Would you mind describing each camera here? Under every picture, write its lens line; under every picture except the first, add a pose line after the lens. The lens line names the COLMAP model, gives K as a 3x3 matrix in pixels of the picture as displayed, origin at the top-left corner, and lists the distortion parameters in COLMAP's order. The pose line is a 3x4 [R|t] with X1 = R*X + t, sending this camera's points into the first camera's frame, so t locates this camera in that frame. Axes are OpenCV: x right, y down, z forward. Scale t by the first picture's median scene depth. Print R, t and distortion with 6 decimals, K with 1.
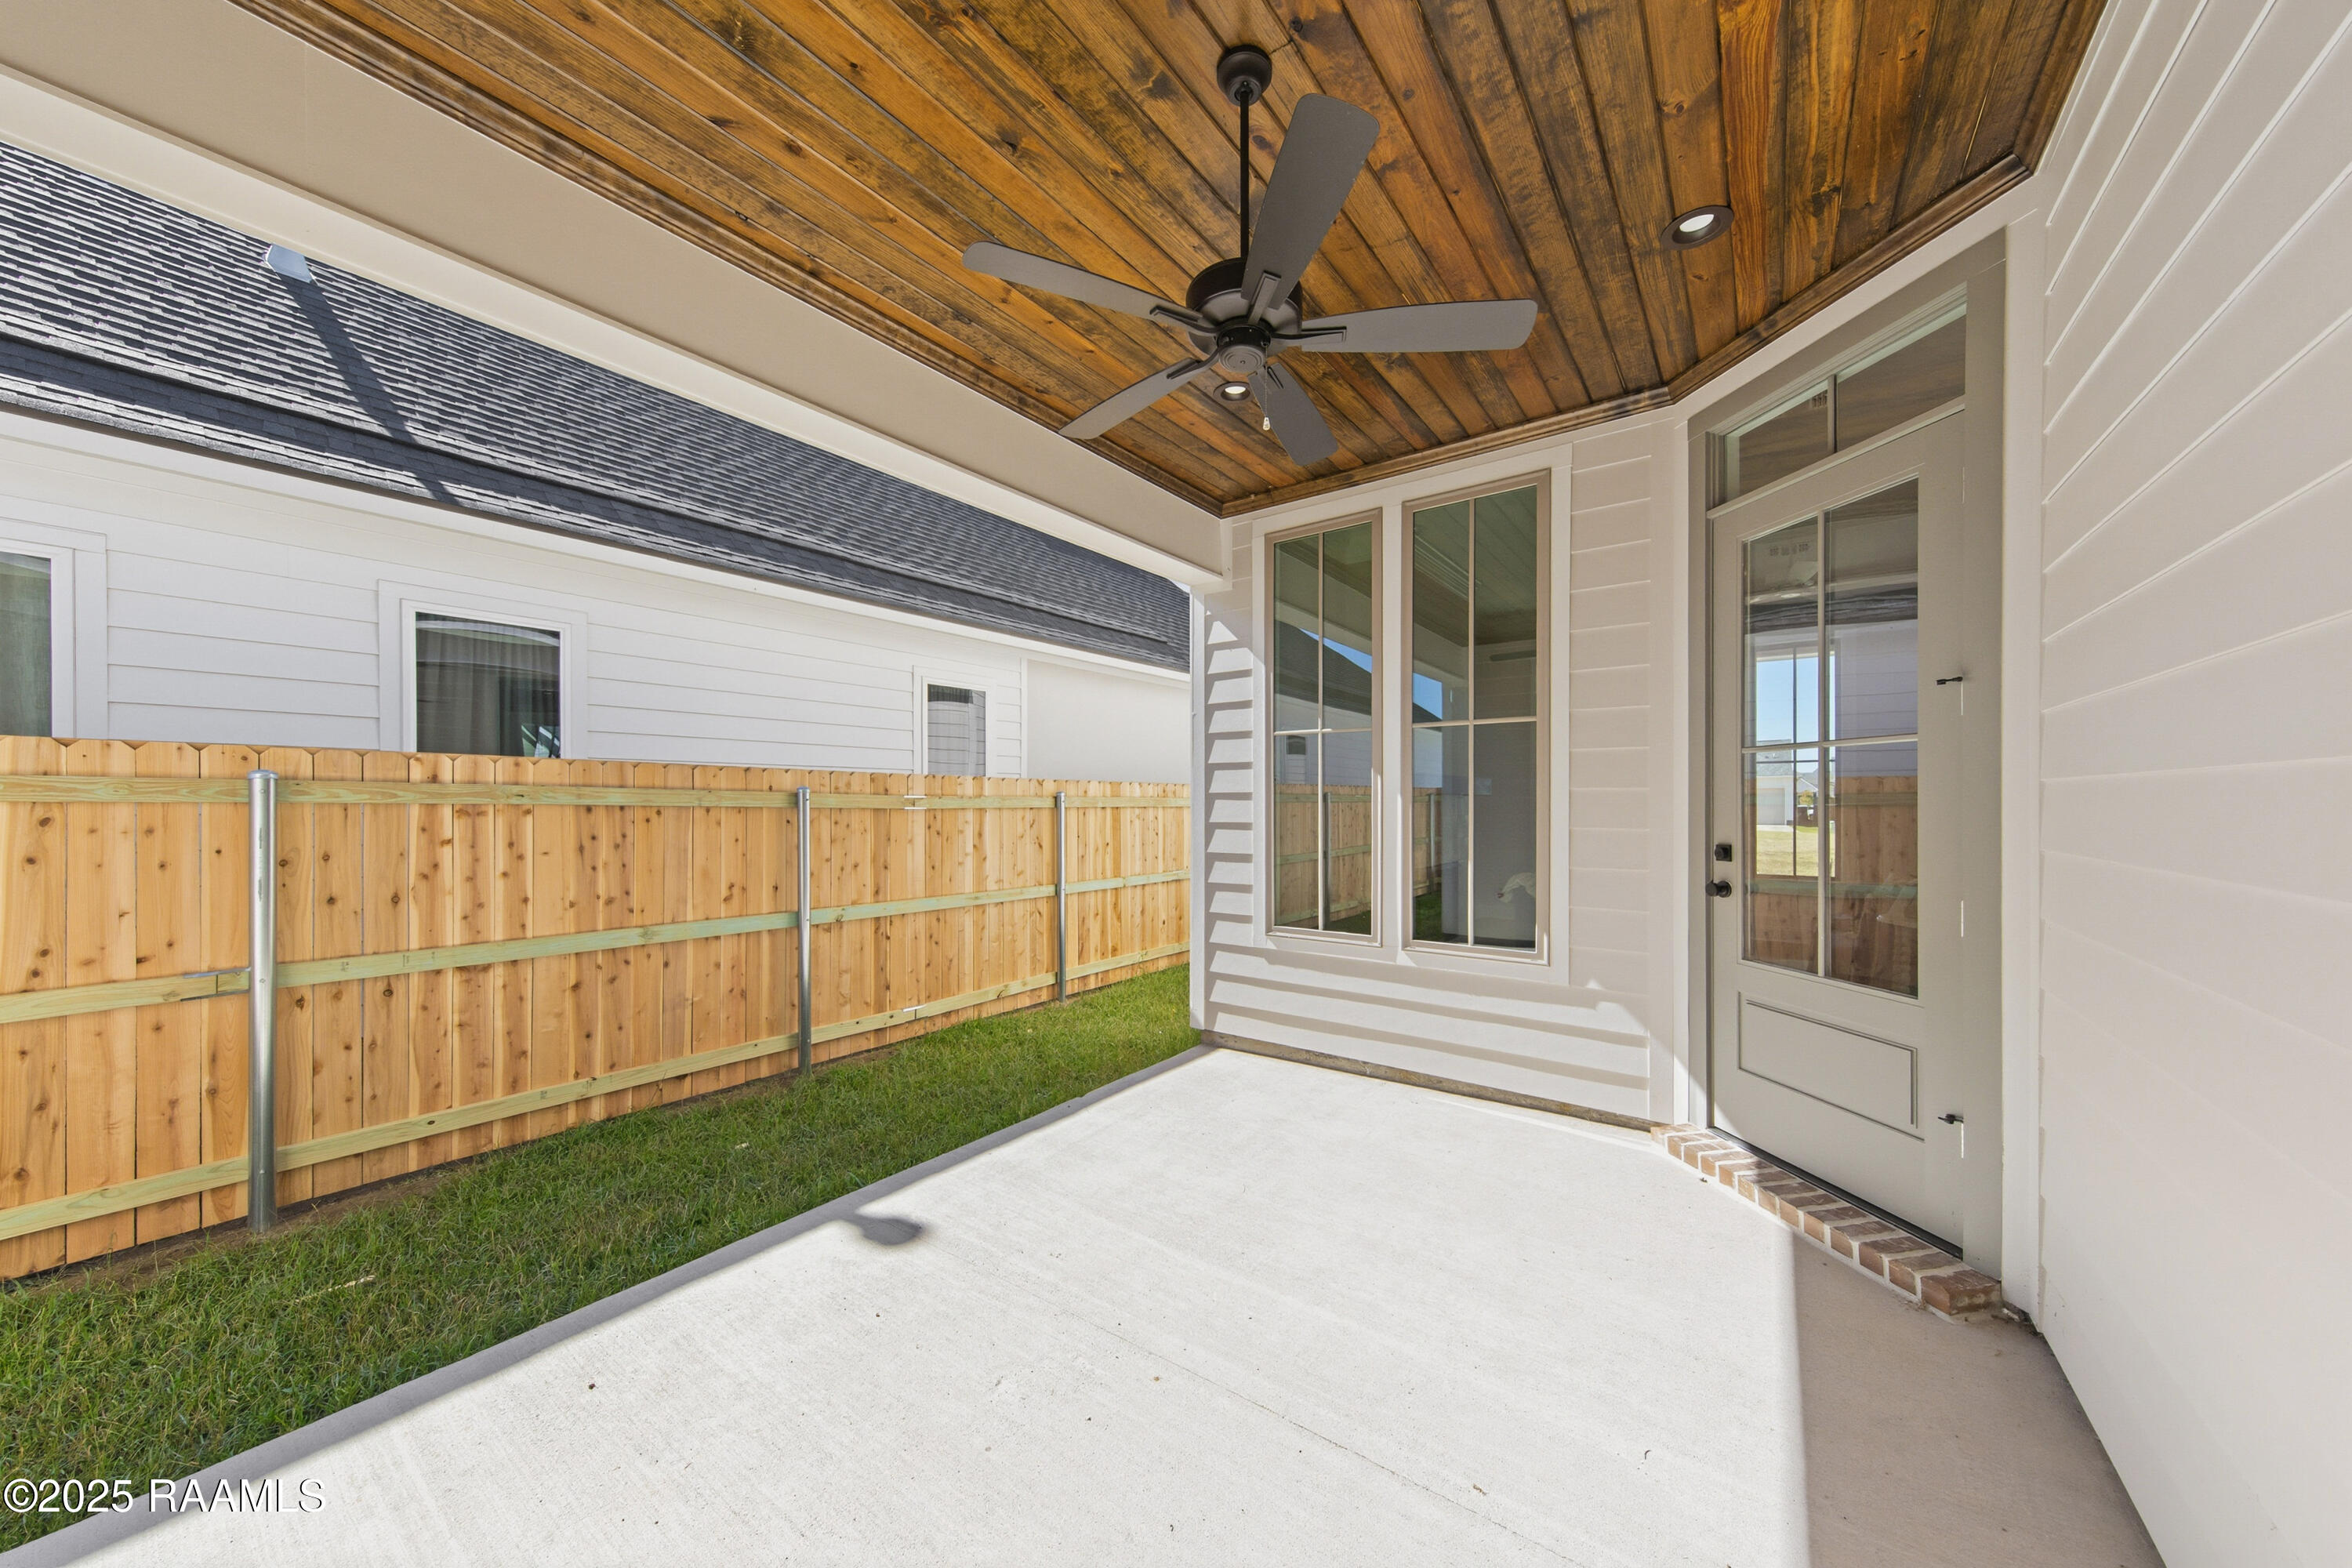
lens RADIAL K [[797.3, 0, 1183.6], [0, 797.3, 806.7], [0, 0, 1]] dist [0.000598, 0.000056]
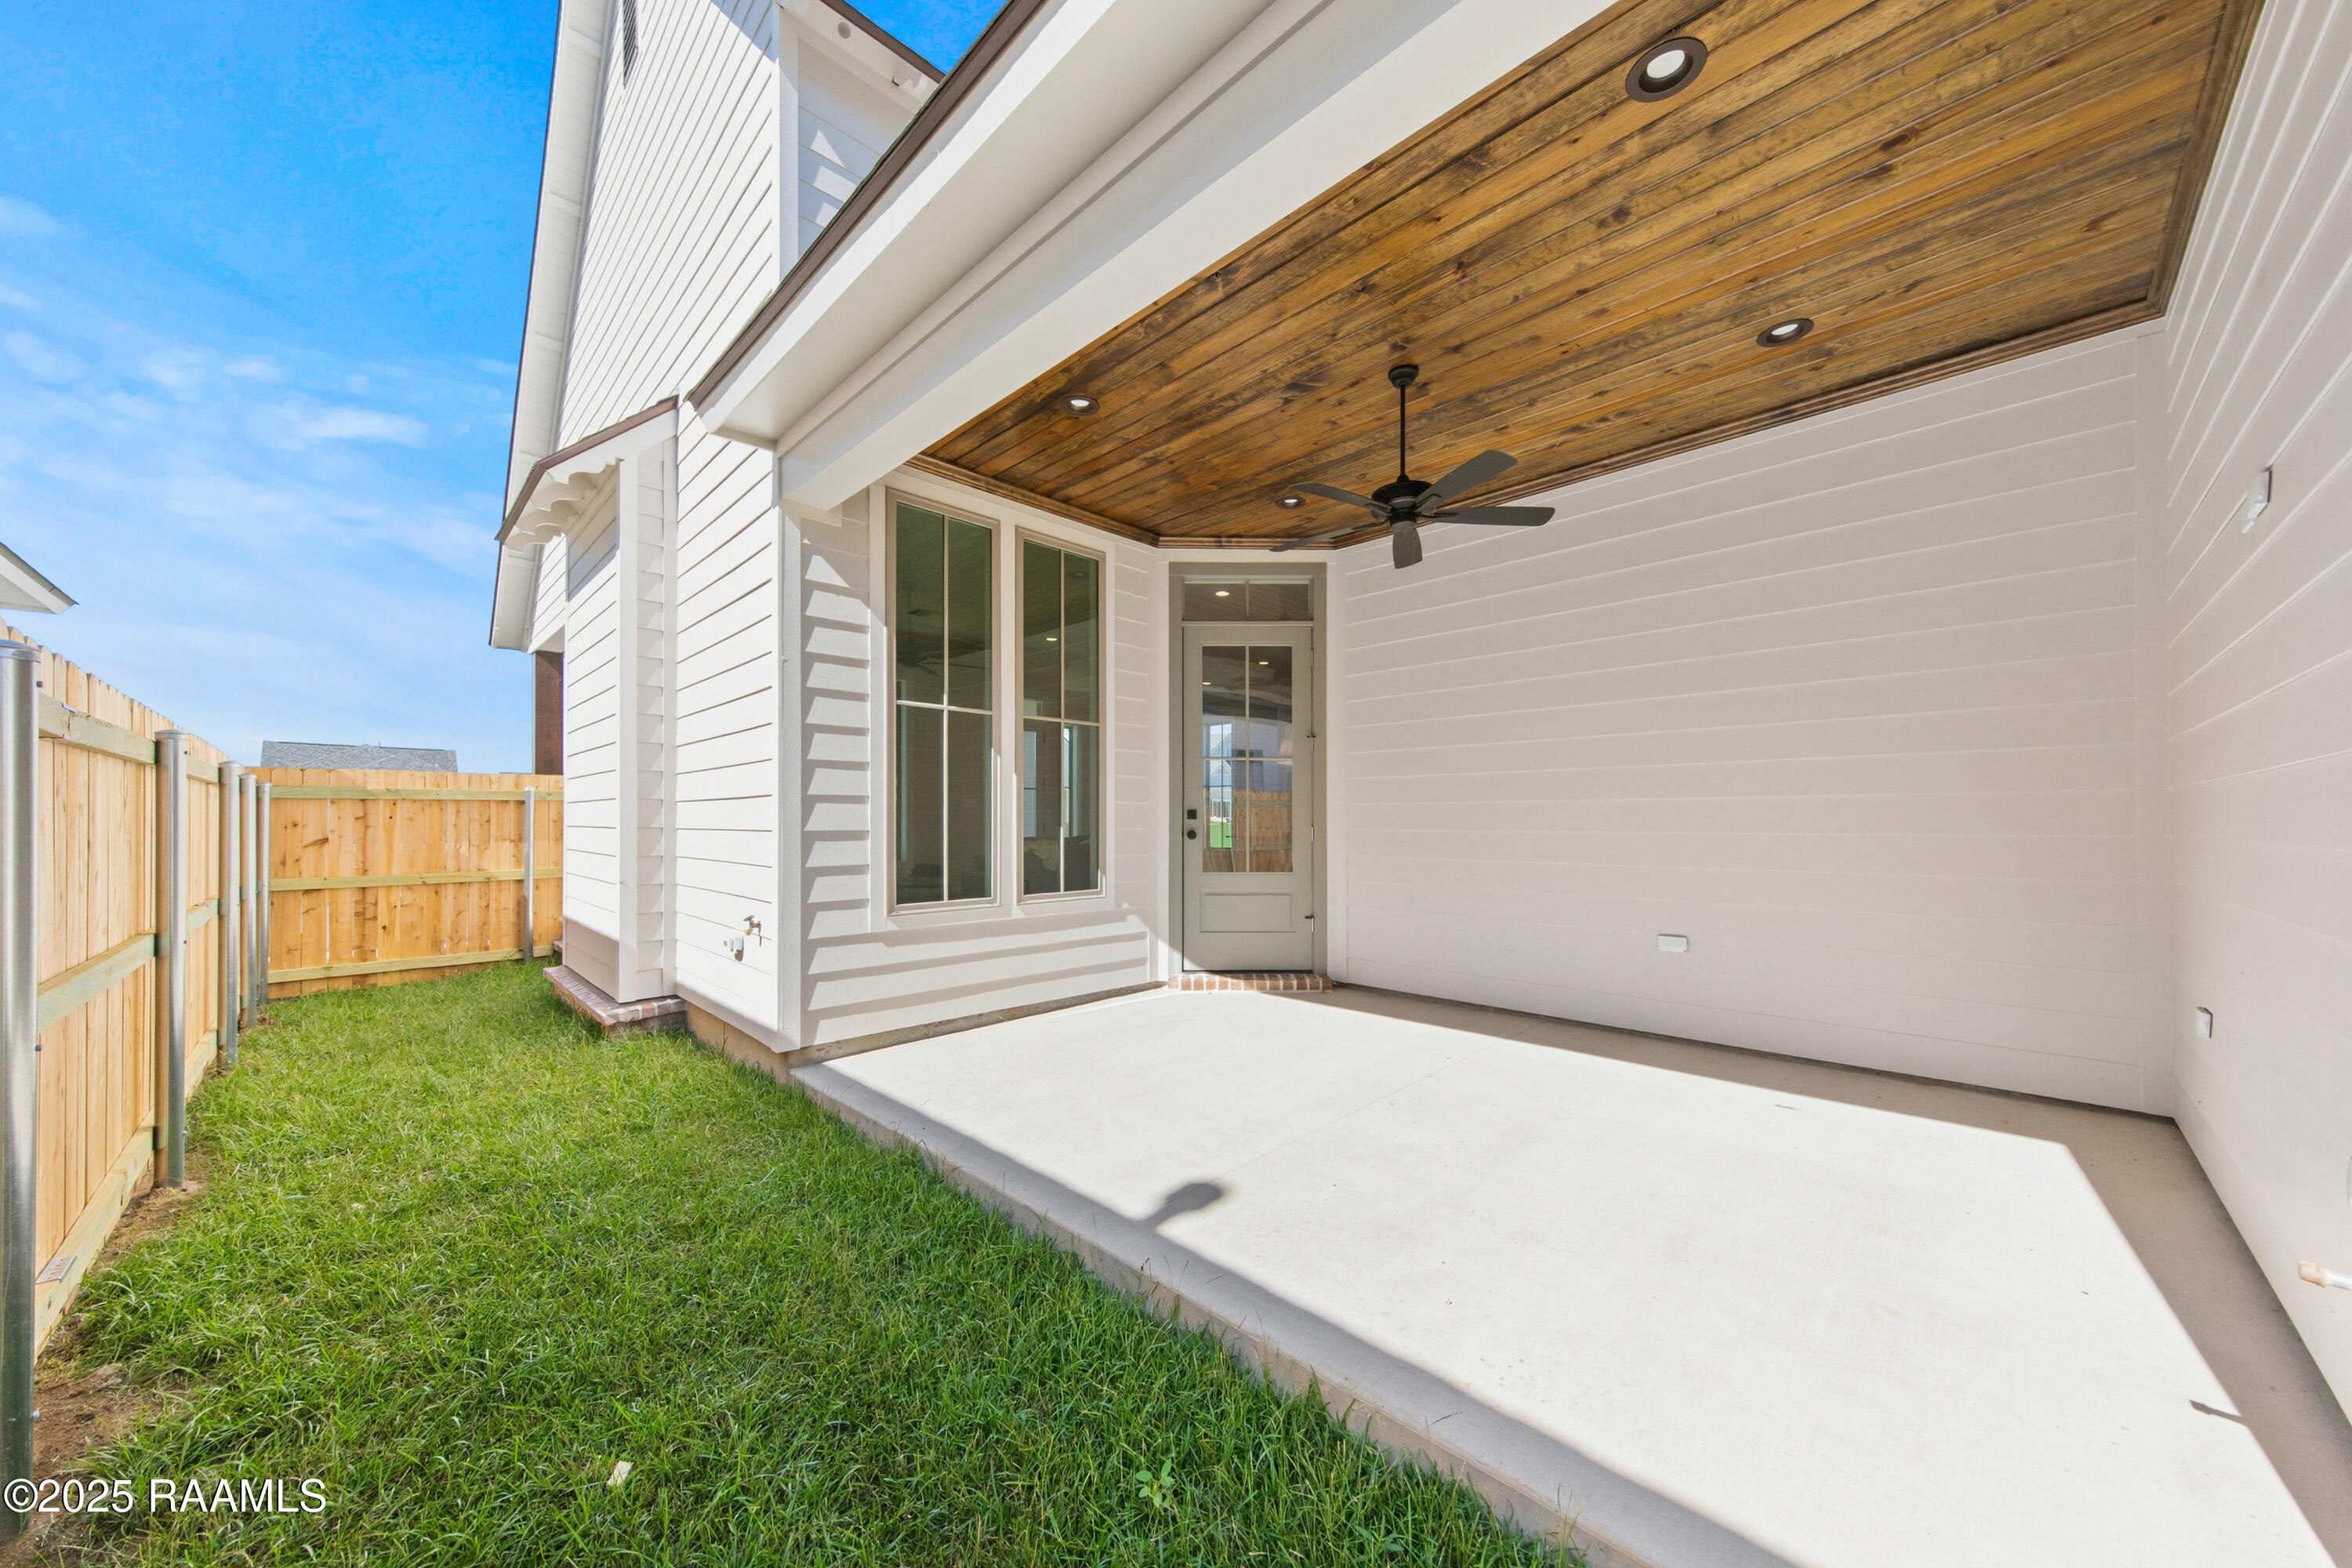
lens RADIAL K [[819.2, 0, 1169.5], [0, 819.2, 825.3], [0, 0, 1]] dist [0.000462, 0.000015]
pose [[0.153499, 0.002340, 0.988146, -0.884140], [0.005782, 0.999978, -0.003266, 0.066608], [-0.988132, 0.006215, 0.153482, 0.587894]]
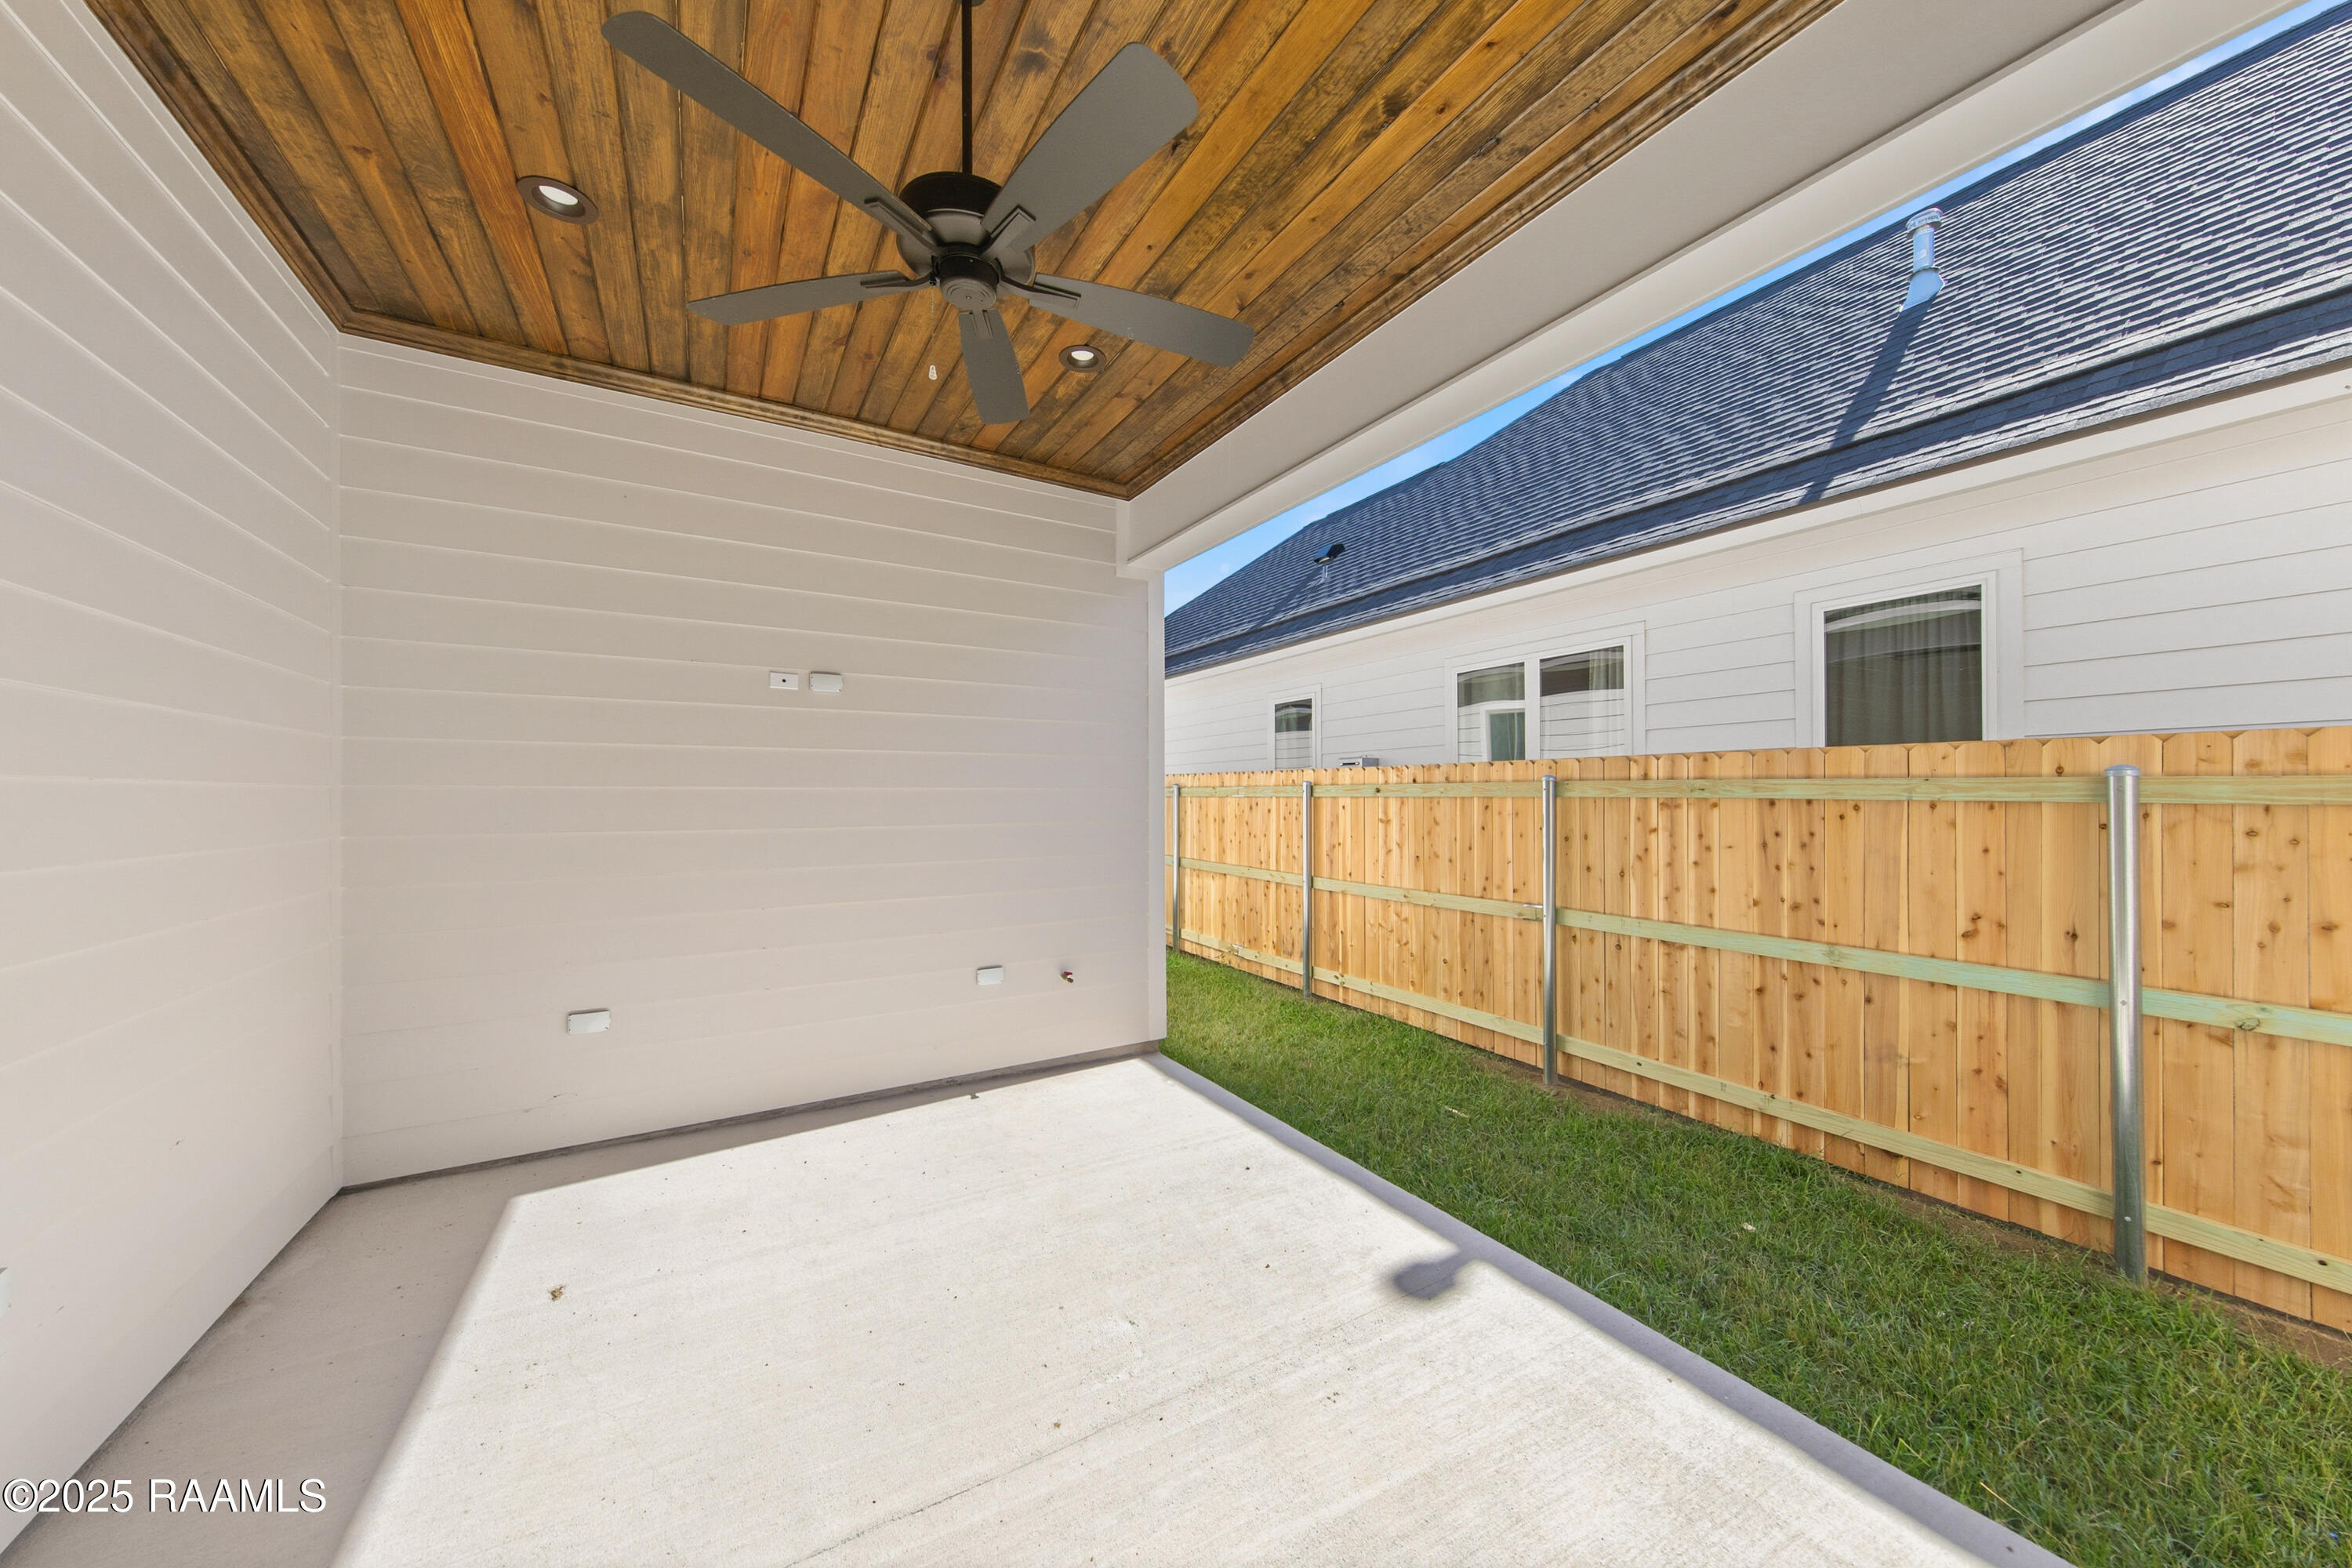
lens RADIAL K [[793.2, 0, 1178.6], [0, 793.2, 797.5], [0, 0, 1]] dist [0.001282, 0.000057]
pose [[-0.389254, -0.000606, -0.921130, 0.371854], [-0.001695, 0.999999, 0.000059, -0.002165], [0.921129, 0.001584, -0.389255, 0.732038]]
